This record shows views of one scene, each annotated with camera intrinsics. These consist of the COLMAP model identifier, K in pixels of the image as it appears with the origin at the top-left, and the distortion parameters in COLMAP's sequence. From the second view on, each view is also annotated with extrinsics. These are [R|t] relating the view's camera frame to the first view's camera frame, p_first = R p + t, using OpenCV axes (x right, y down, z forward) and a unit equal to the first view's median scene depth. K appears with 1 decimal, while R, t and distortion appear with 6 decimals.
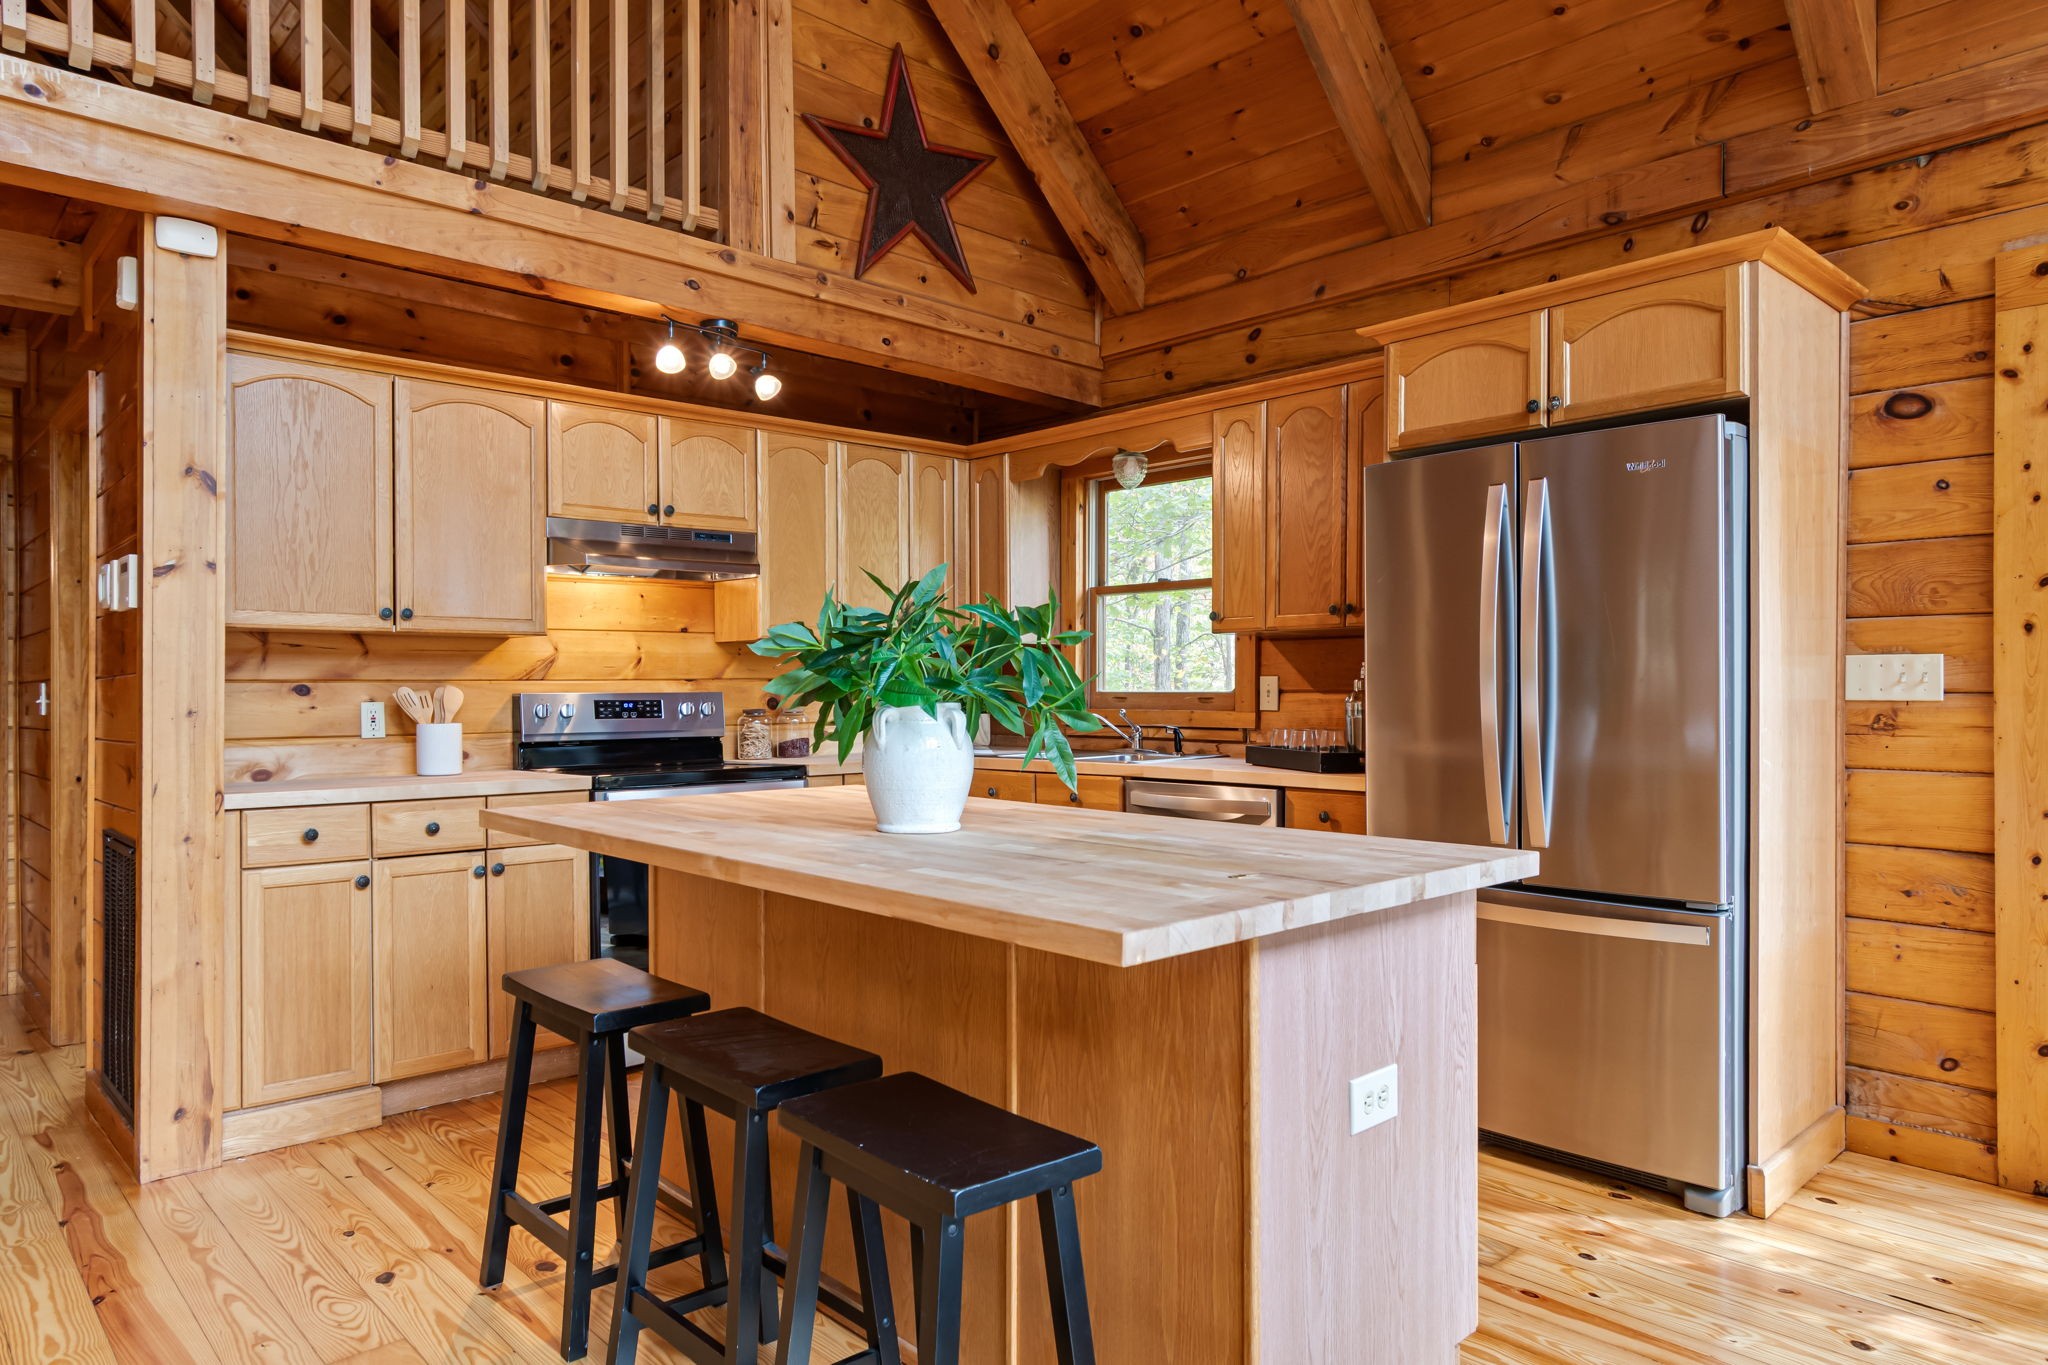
lens RADIAL K [[1273.9, 0, 1026.1], [0, 1273.9, 692.2], [0, 0, 1]] dist [0.000059, 0.003594]
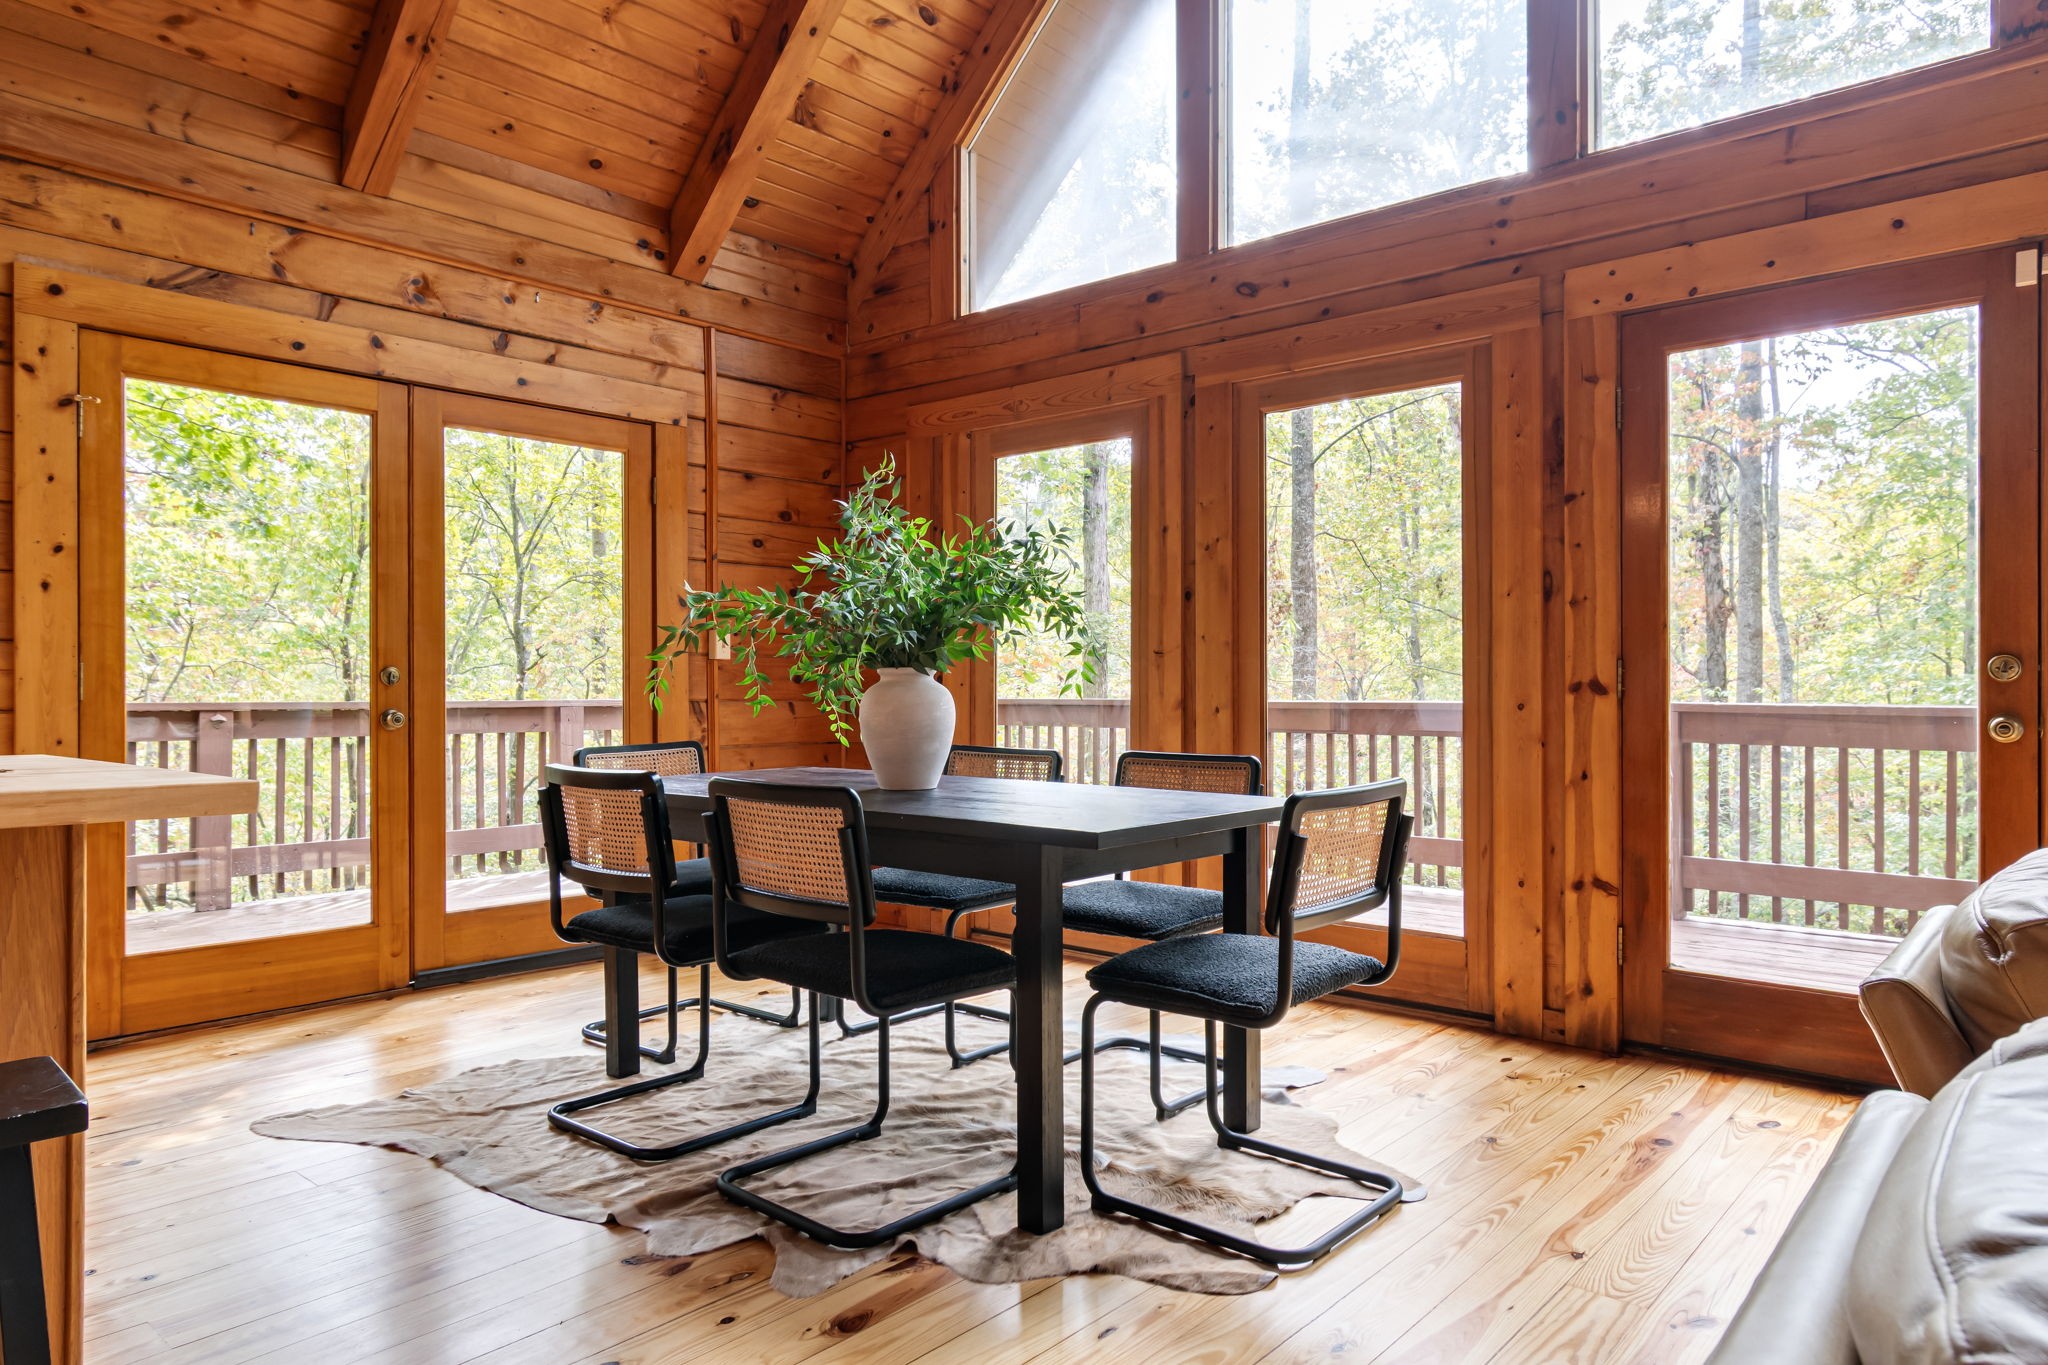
lens RADIAL K [[1273.9, 0, 1026.1], [0, 1273.9, 692.2], [0, 0, 1]] dist [0.000059, 0.003594]
pose [[-0.098873, 0.003557, 0.995094, -0.360216], [0.005694, 0.999979, -0.003009, 0.042194], [-0.995084, 0.005369, -0.098892, 0.152358]]
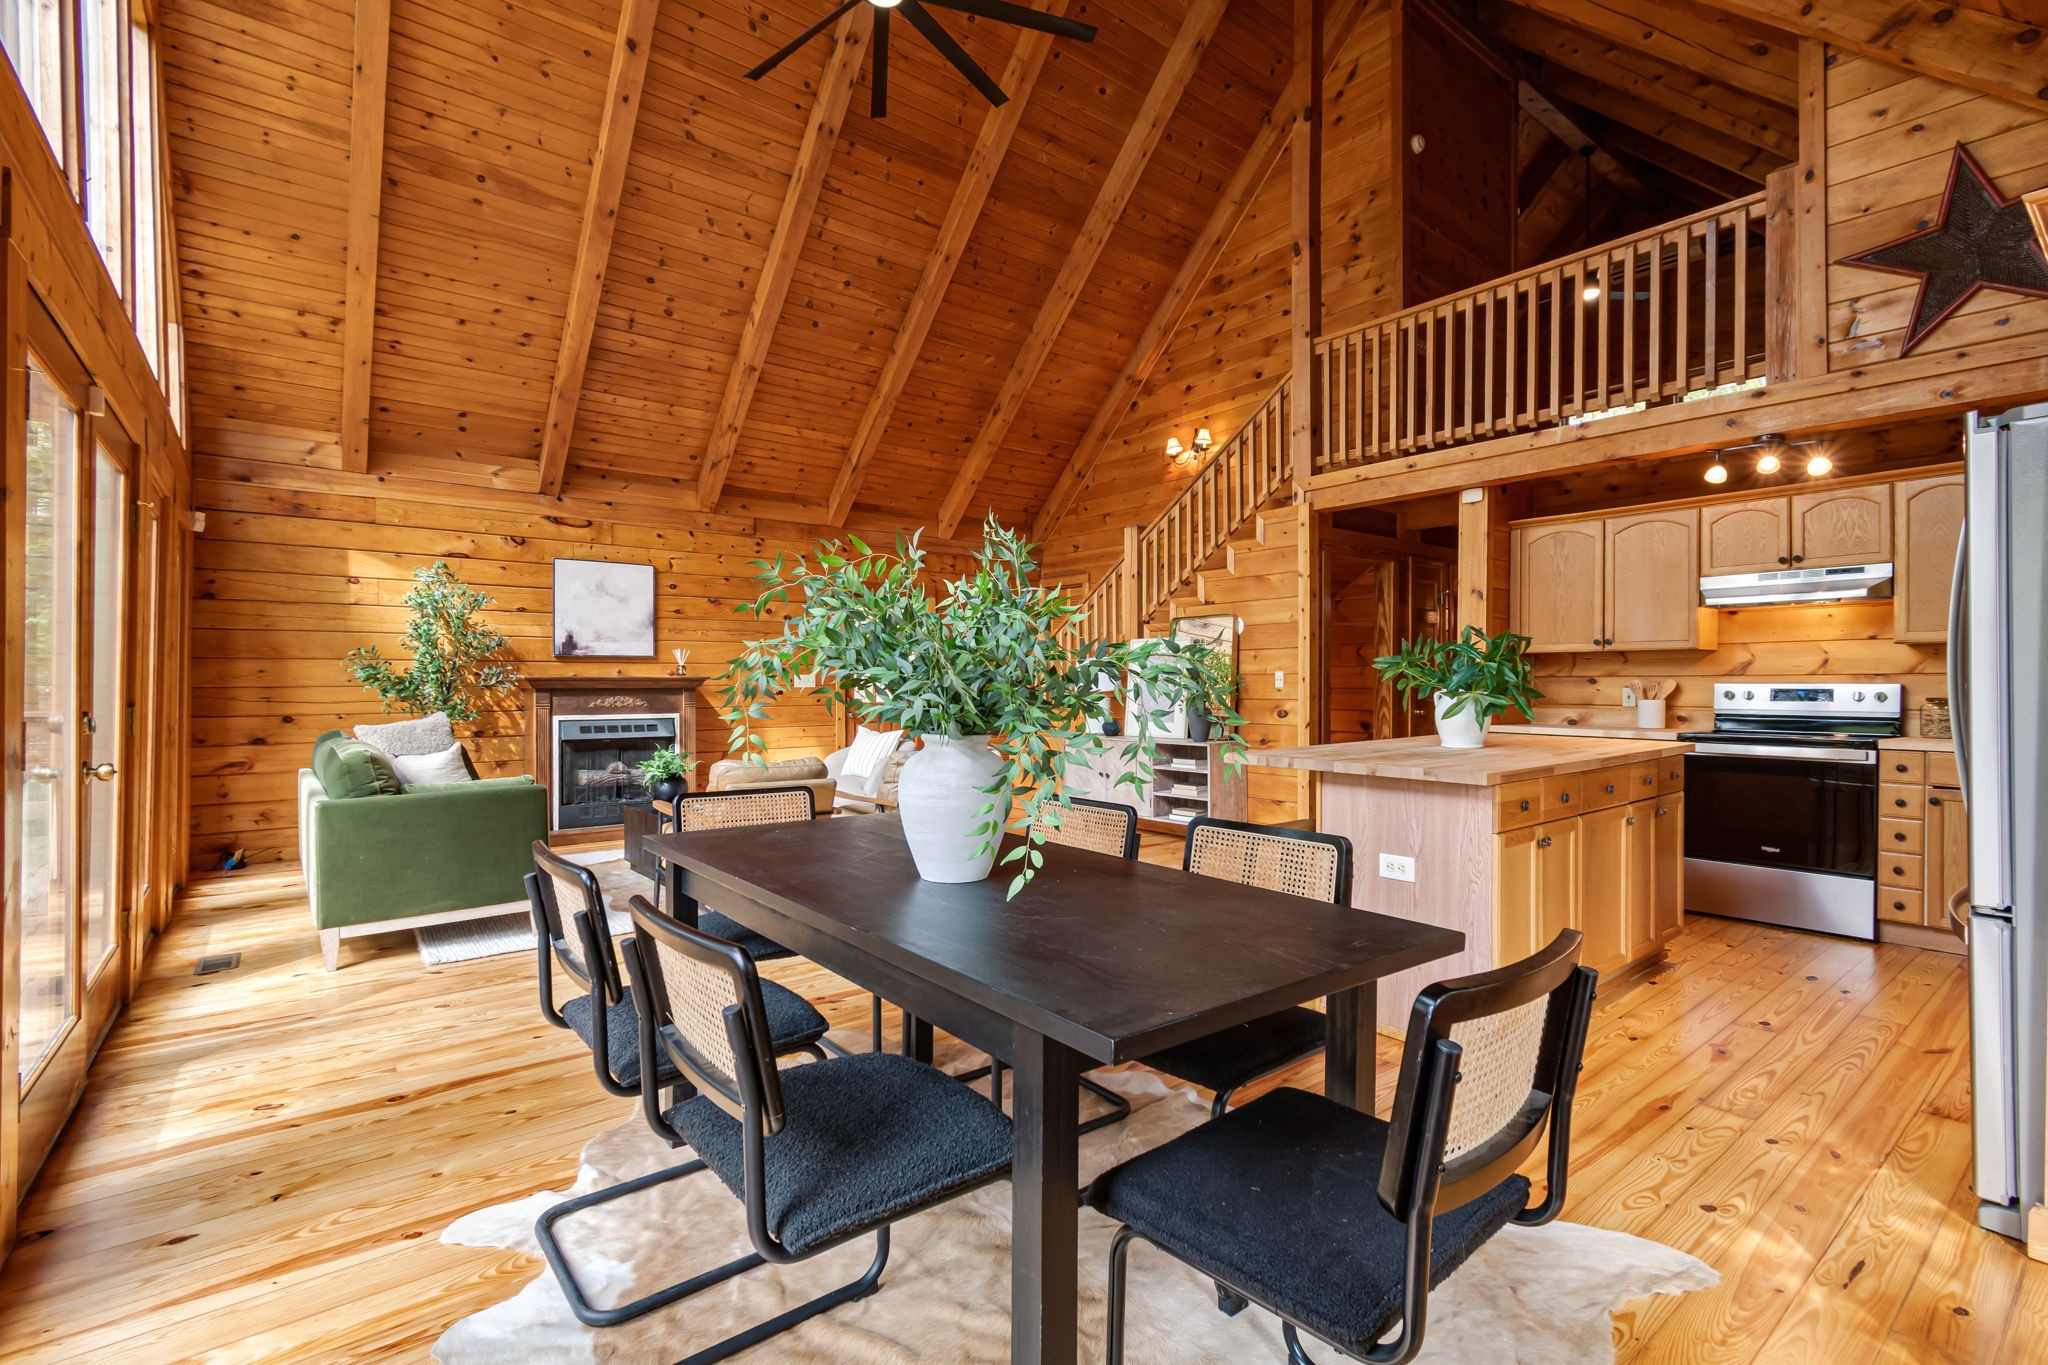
lens RADIAL K [[930.1, 0, 1024.0], [0, 930.1, 682.5], [0, 0, 1]] dist [0.000990, 0.000087]
pose [[-0.082095, 0.006541, -0.996603, 0.915043], [-0.001477, 0.999977, 0.006684, -0.007743], [0.996623, 0.002021, -0.082084, 0.224408]]
